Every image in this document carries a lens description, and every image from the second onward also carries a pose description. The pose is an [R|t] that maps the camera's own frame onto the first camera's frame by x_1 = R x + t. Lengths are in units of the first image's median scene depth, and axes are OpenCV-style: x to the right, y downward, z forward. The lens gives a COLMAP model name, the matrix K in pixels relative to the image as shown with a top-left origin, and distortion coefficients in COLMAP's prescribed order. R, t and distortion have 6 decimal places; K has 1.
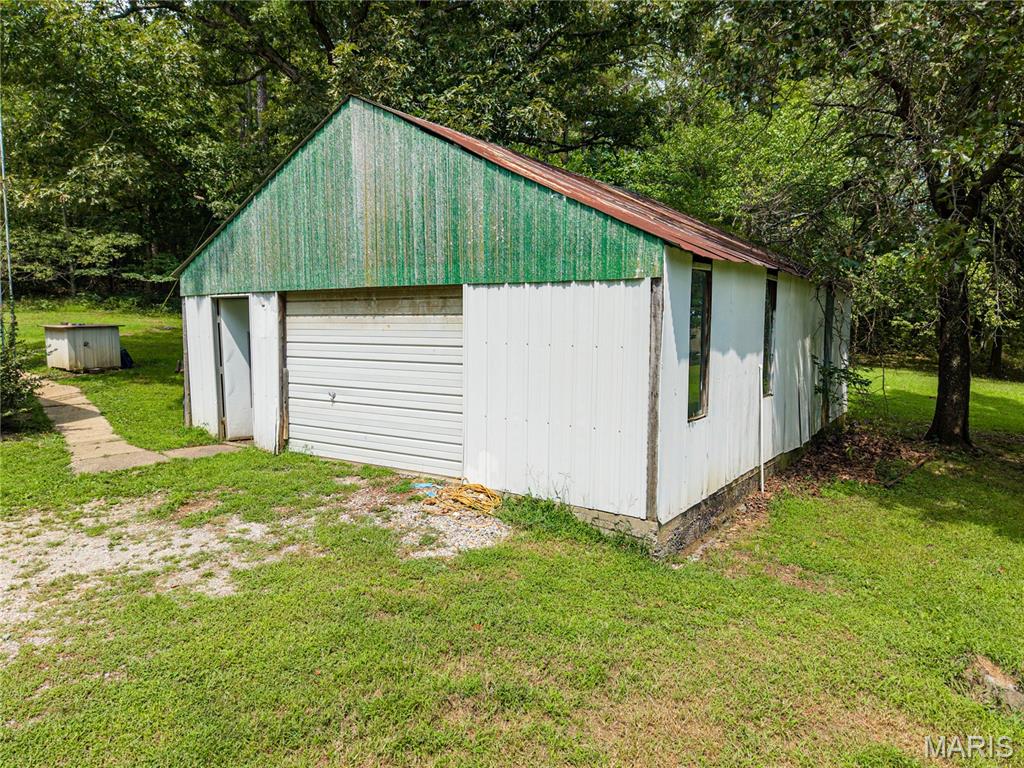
lens RADIAL K [[691.5, 0, 511.8], [0, 691.5, 383.5], [0, 0, 1]] dist [0.016474, -0.021105]
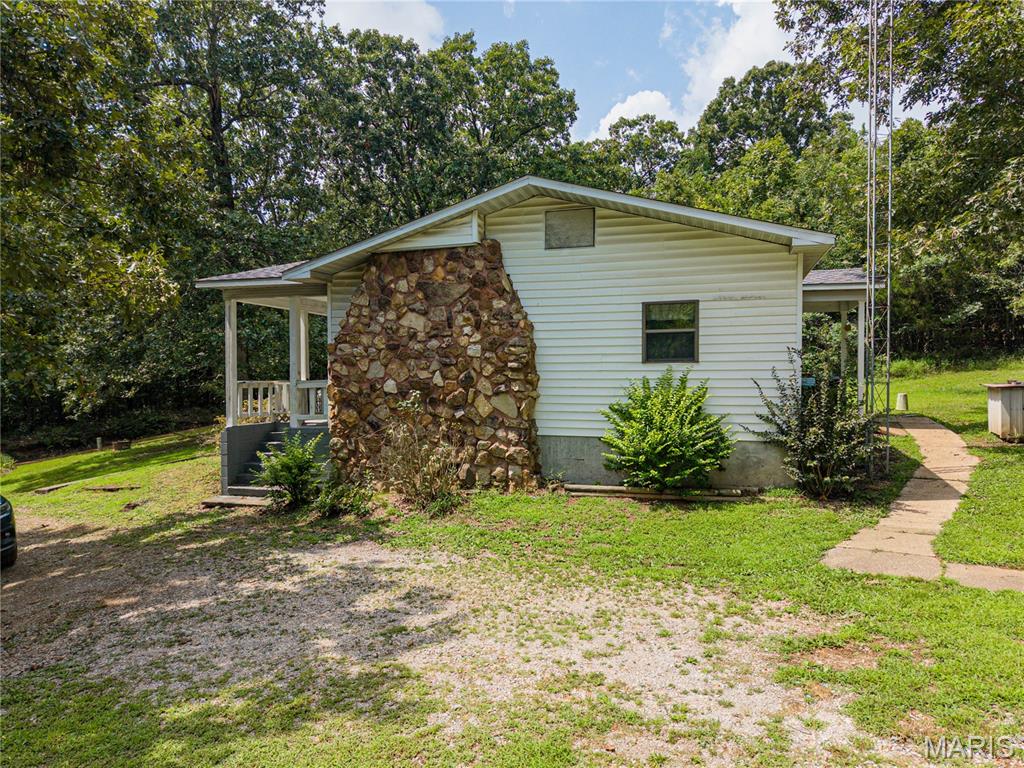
lens RADIAL K [[691.5, 0, 511.6], [0, 691.5, 384.6], [0, 0, 1]] dist [0.016474, -0.021105]
pose [[0.181939, 0.012642, -0.983229, 0.167323], [-0.086718, 0.996228, -0.003237, -0.063921], [0.979479, 0.085852, 0.182349, 0.580995]]
